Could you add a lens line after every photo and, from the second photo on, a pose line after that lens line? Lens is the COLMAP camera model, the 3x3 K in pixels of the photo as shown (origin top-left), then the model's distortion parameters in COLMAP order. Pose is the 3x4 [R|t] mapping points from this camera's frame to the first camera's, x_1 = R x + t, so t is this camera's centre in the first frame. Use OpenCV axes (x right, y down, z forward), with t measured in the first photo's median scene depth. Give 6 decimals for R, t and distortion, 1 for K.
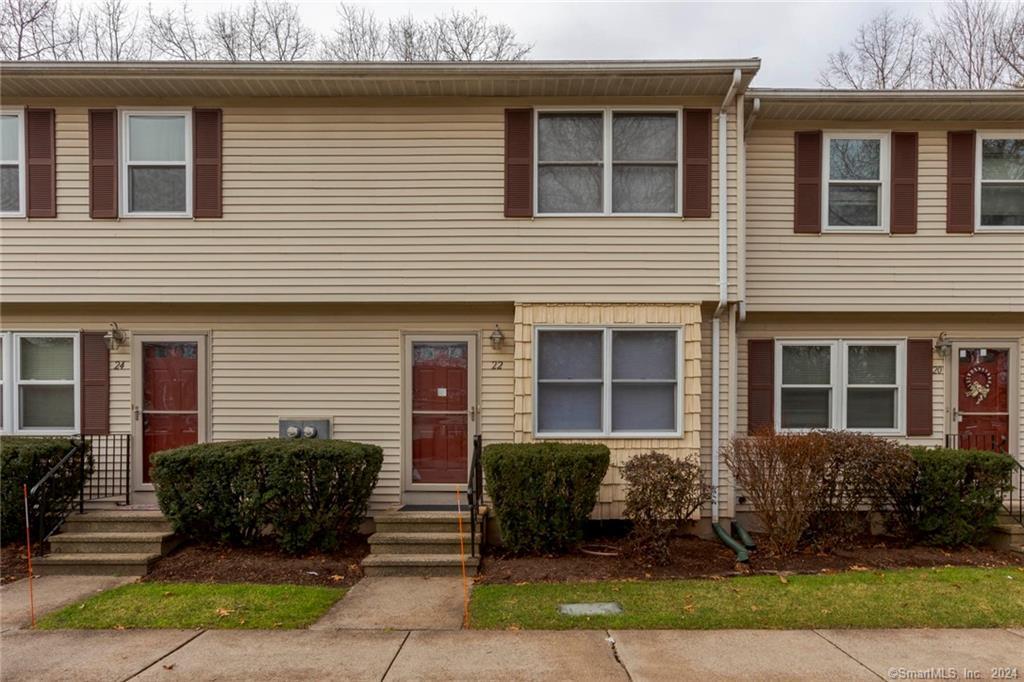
lens RADIAL K [[650.8, 0, 512.0], [0, 650.8, 399.1], [0, 0, 1]] dist [-0.001626, 0.001175]
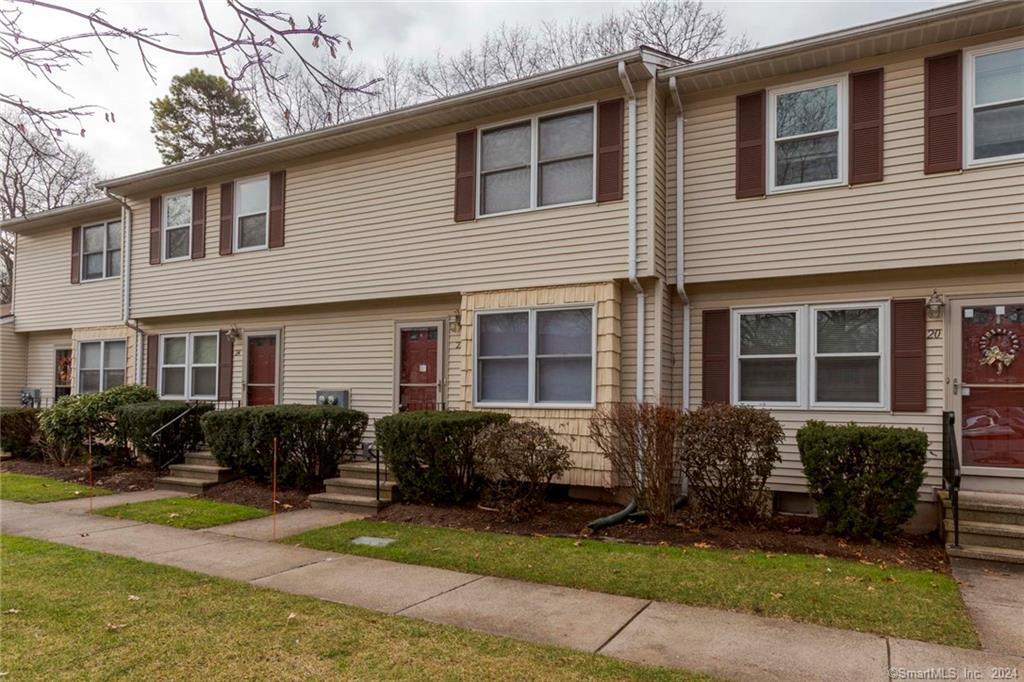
lens RADIAL K [[643.7, 0, 512.0], [0, 643.7, 341.0], [0, 0, 1]] dist [0.003024, 0.000426]
pose [[0.886430, -0.032611, -0.461712, 0.617999], [0.011365, 0.998748, -0.048722, -0.001177], [0.462722, 0.037941, 0.885691, 0.002648]]
